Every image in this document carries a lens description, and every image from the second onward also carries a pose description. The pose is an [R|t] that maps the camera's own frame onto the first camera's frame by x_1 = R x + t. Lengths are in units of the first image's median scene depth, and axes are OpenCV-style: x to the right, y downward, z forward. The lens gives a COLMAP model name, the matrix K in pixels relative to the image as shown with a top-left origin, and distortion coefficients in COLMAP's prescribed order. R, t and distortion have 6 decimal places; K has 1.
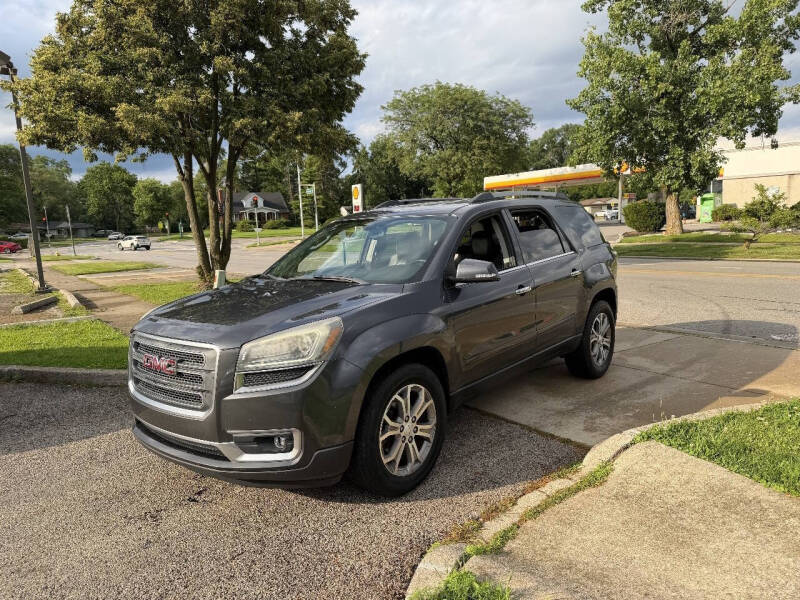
lens RADIAL K [[564.1, 0, 401.5], [0, 564.1, 302.2], [0, 0, 1]] dist [0.031823, -0.047274]
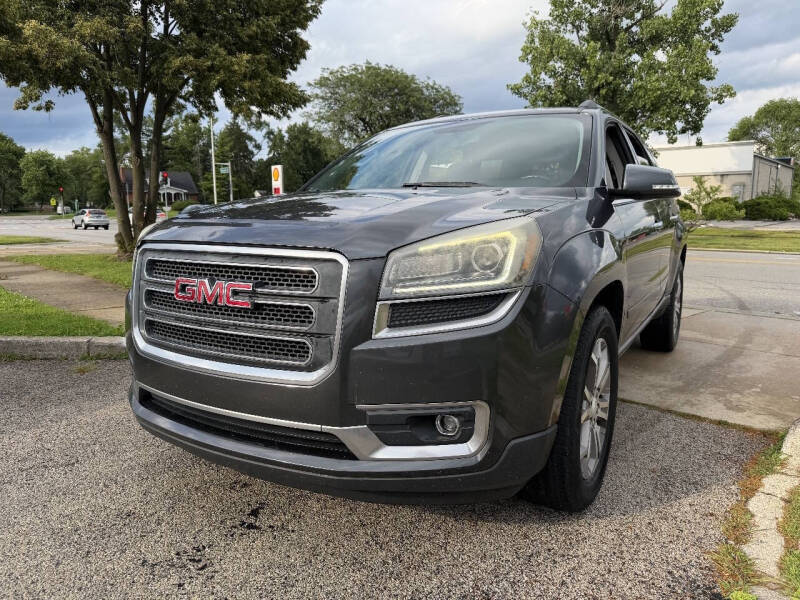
lens RADIAL K [[564.1, 0, 398.6], [0, 564.1, 308.0], [0, 0, 1]] dist [0.031823, -0.047274]
pose [[0.988566, 0.016869, 0.149841, -0.062719], [-0.020550, 0.999523, 0.023050, 0.020772], [-0.149381, -0.025865, 0.988441, 0.079458]]
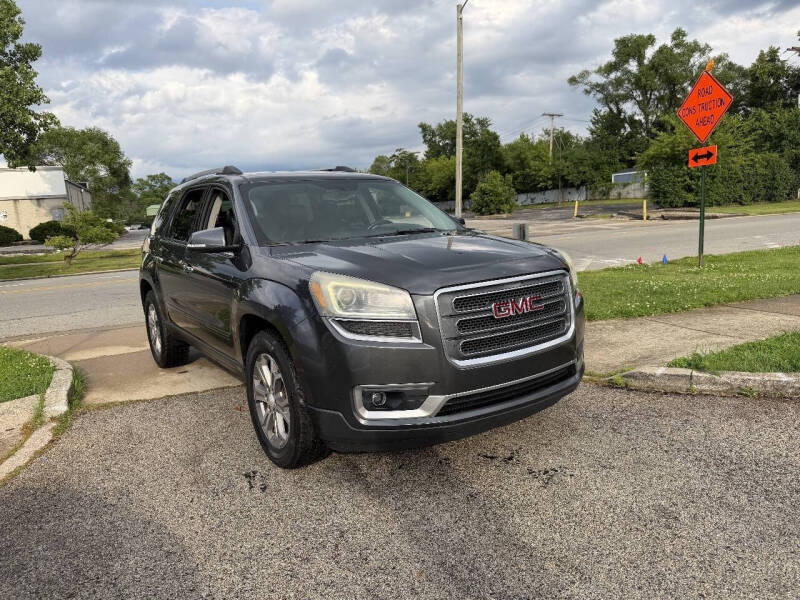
lens RADIAL K [[564.1, 0, 397.7], [0, 564.1, 302.0], [0, 0, 1]] dist [0.031823, -0.047274]
pose [[0.289541, -0.124728, 0.949004, -0.256290], [0.177232, 0.981315, 0.074901, 0.000231], [-0.940614, 0.146507, 0.306237, 0.173927]]
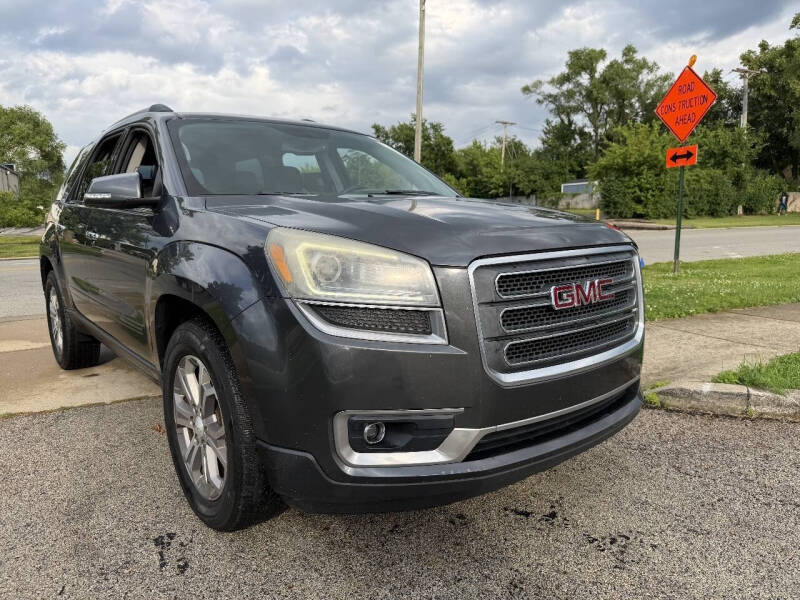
lens RADIAL K [[564.1, 0, 396.3], [0, 564.1, 307.7], [0, 0, 1]] dist [0.031823, -0.047274]
pose [[0.204825, -0.121596, 0.971216, -0.201799], [0.140264, 0.985659, 0.093823, 0.007783], [-0.968696, 0.117010, 0.218943, 0.204321]]
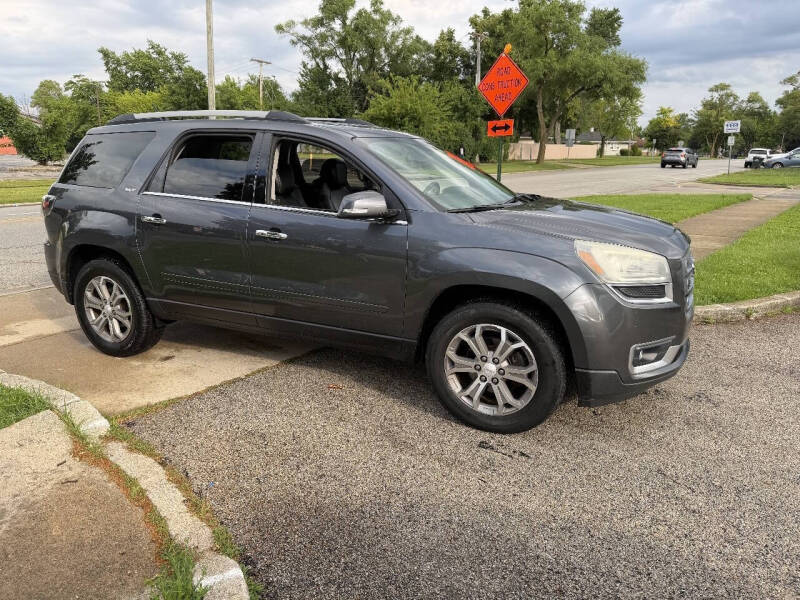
lens RADIAL K [[564.1, 0, 399.5], [0, 564.1, 295.6], [0, 0, 1]] dist [0.031823, -0.047274]
pose [[-0.232174, -0.199236, 0.952051, -0.259653], [0.140263, 0.961709, 0.235462, -0.033511], [-0.962508, 0.188206, -0.195339, 0.340295]]
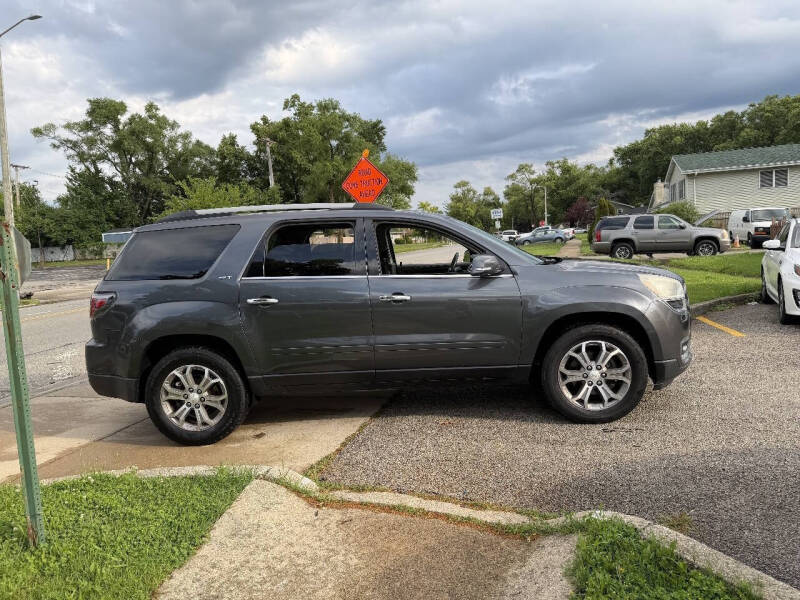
lens RADIAL K [[564.1, 0, 400.7], [0, 564.1, 302.6], [0, 0, 1]] dist [0.031823, -0.047274]
pose [[-0.585283, -0.010249, 0.810764, -0.245165], [0.193811, 0.969167, 0.152162, -0.053750], [-0.787325, 0.246193, -0.565250, 0.527166]]
